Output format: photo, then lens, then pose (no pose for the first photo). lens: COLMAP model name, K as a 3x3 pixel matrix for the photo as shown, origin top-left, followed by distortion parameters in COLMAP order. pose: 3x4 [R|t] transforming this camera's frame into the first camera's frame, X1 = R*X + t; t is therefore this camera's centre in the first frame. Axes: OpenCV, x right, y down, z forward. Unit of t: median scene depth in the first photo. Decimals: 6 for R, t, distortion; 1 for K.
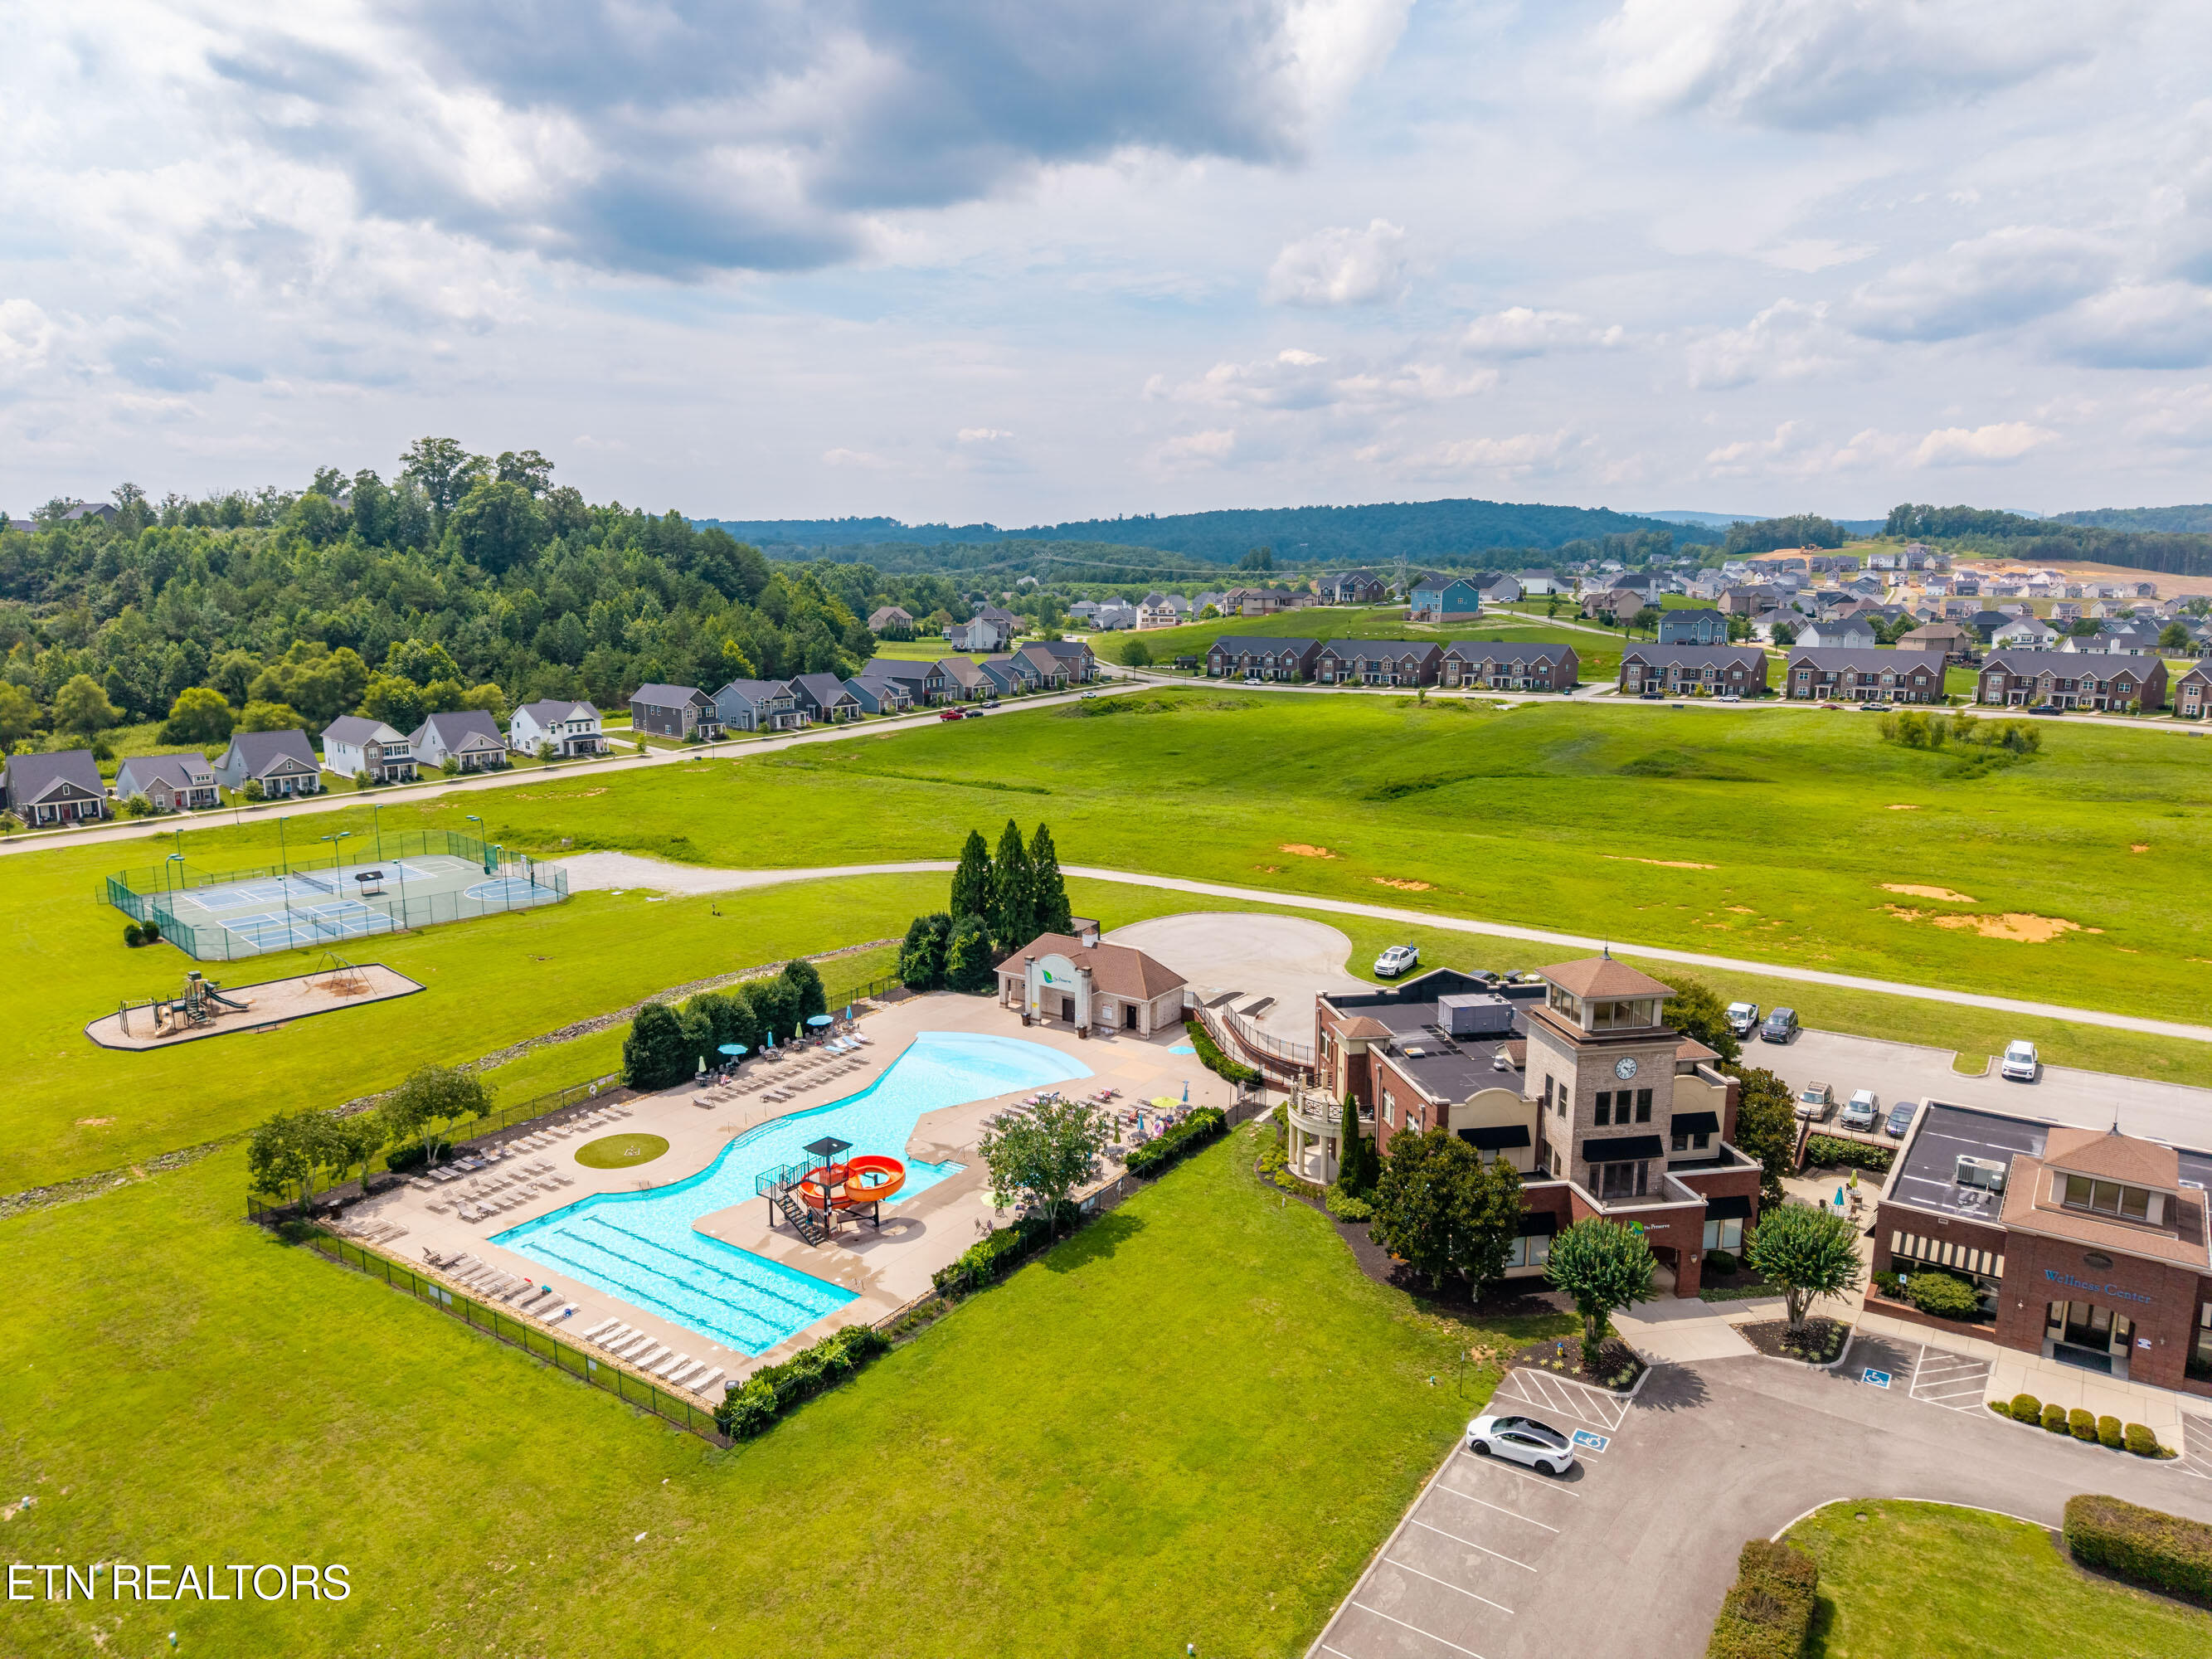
lens RADIAL K [[1487.1, 0, 1127.6], [0, 1487.1, 830.2], [0, 0, 1]] dist [0.015748, 0.000080]
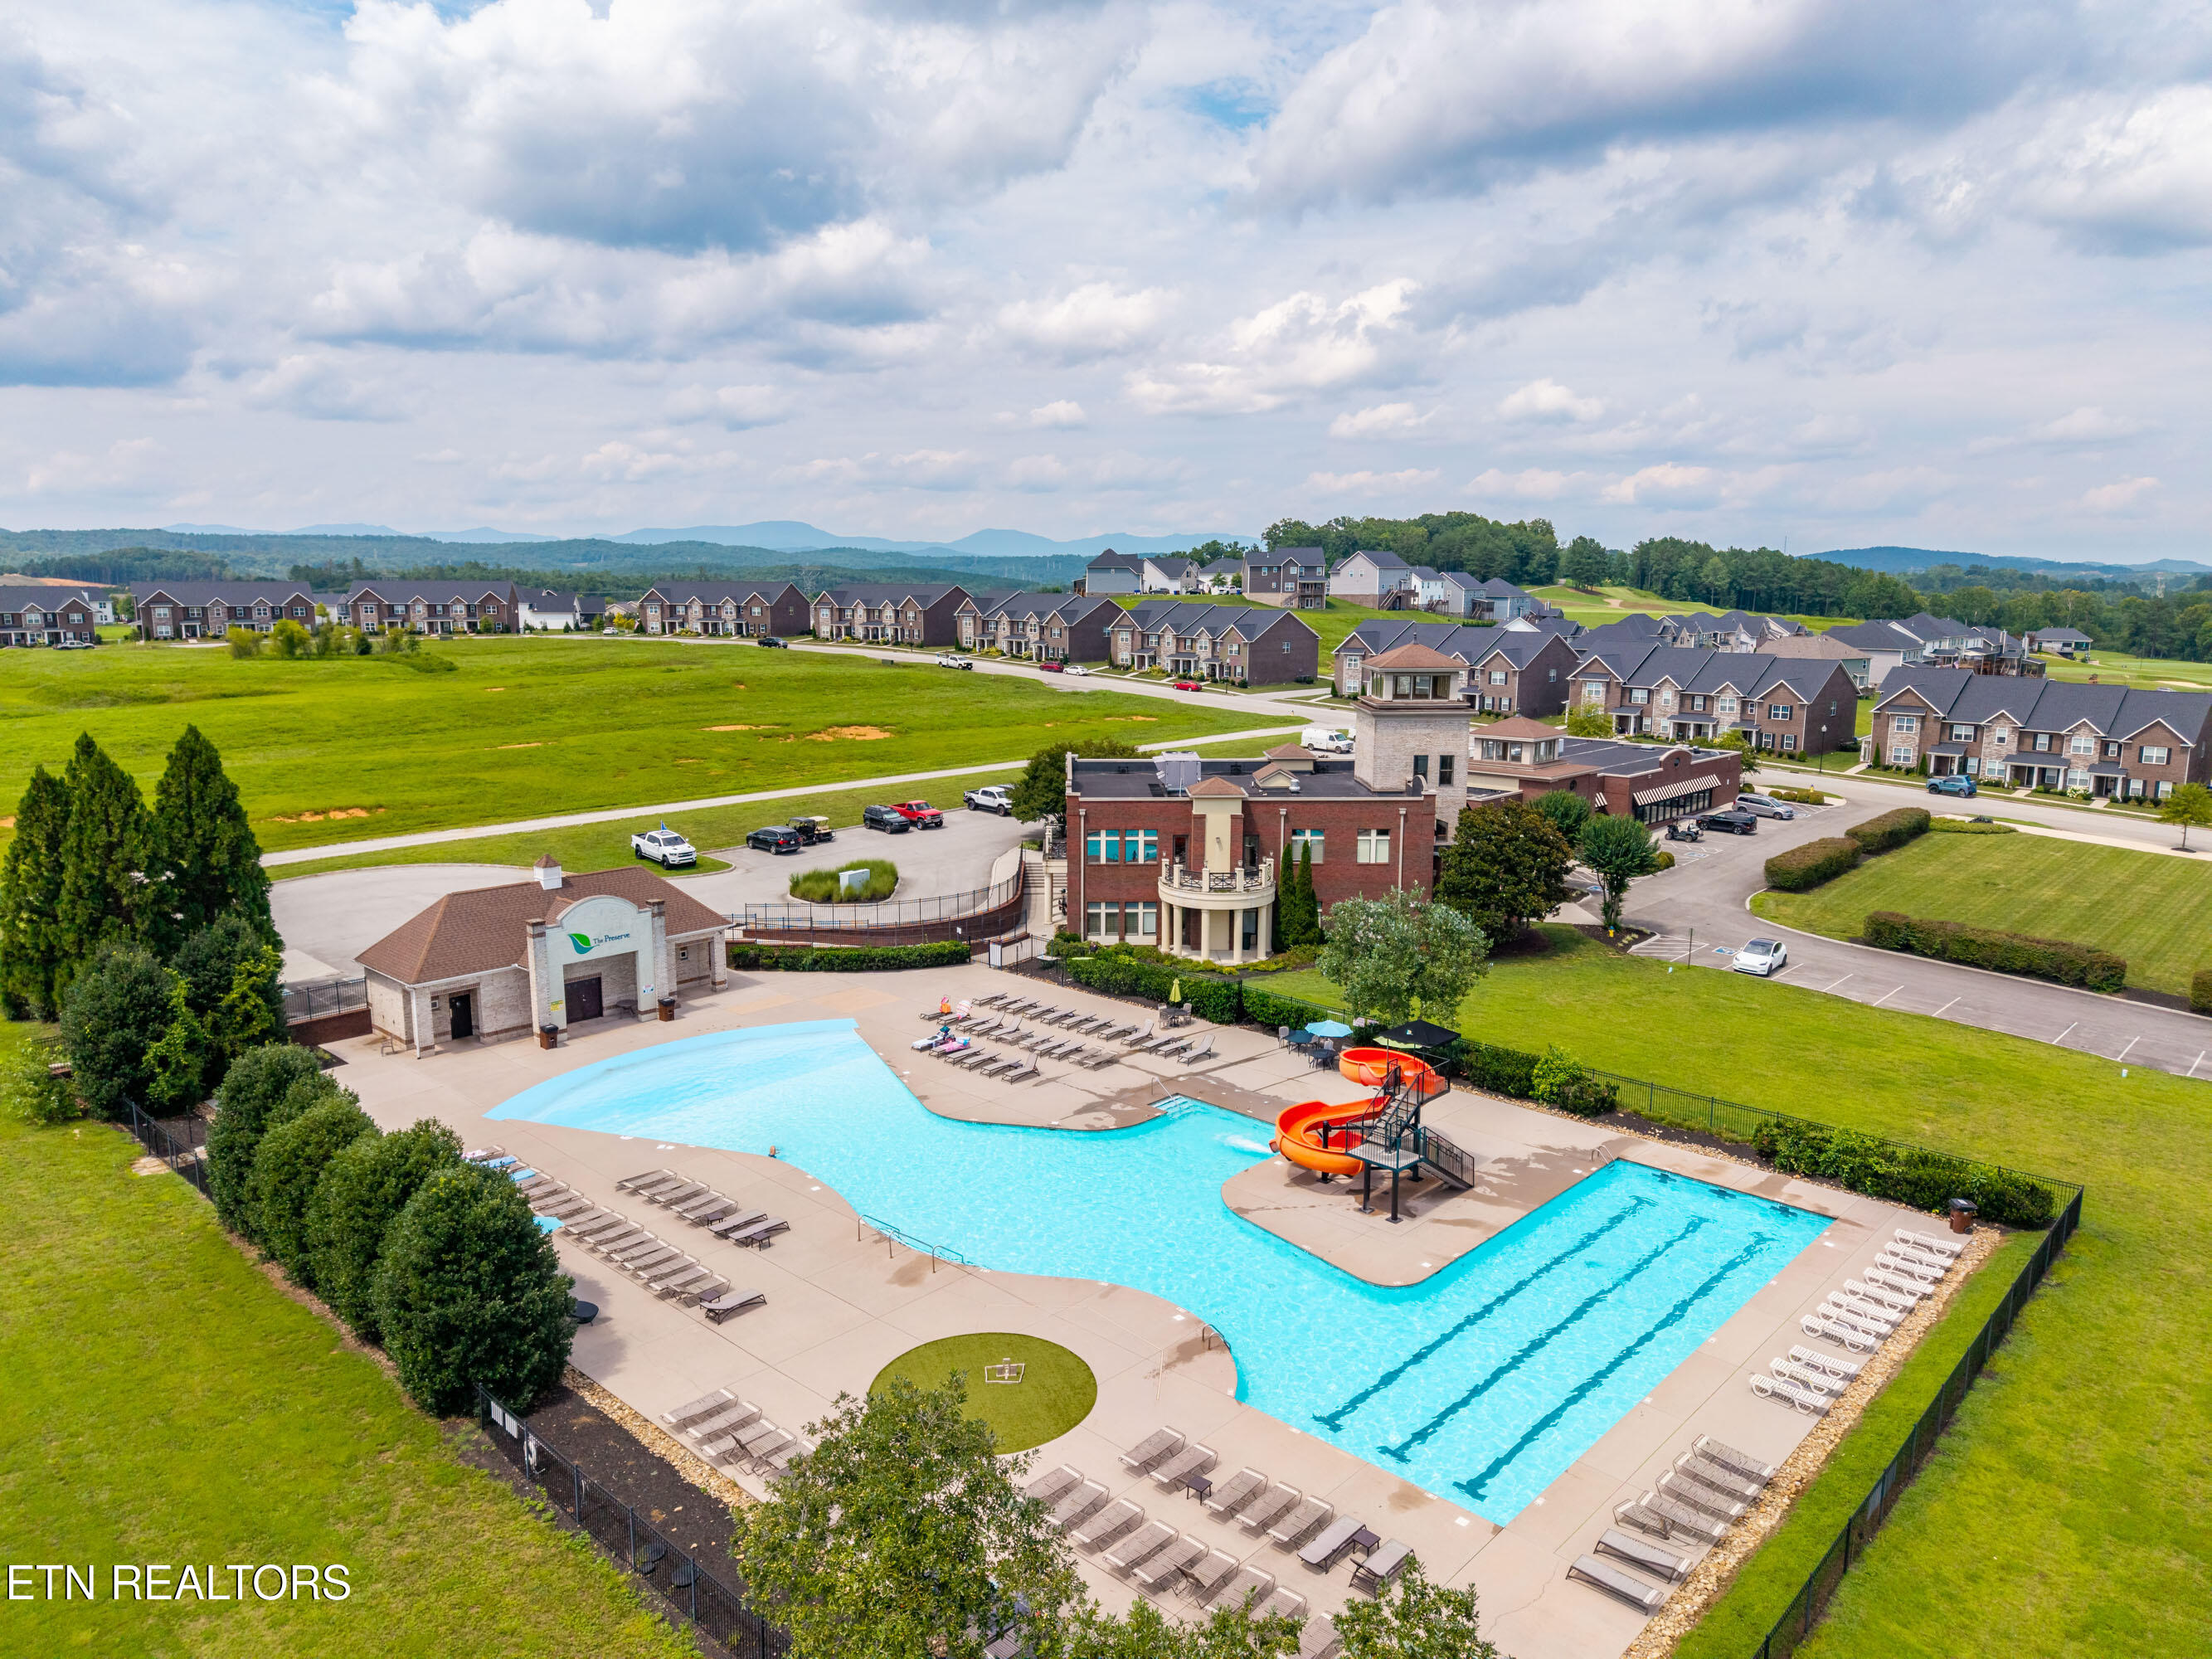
lens RADIAL K [[1487.1, 0, 1127.6], [0, 1487.1, 830.2], [0, 0, 1]] dist [0.015748, 0.000080]
pose [[0.147793, -0.163976, 0.975330, -0.486943], [0.177306, 0.974576, 0.136982, 0.015682], [-0.972995, 0.152687, 0.173110, 0.609146]]
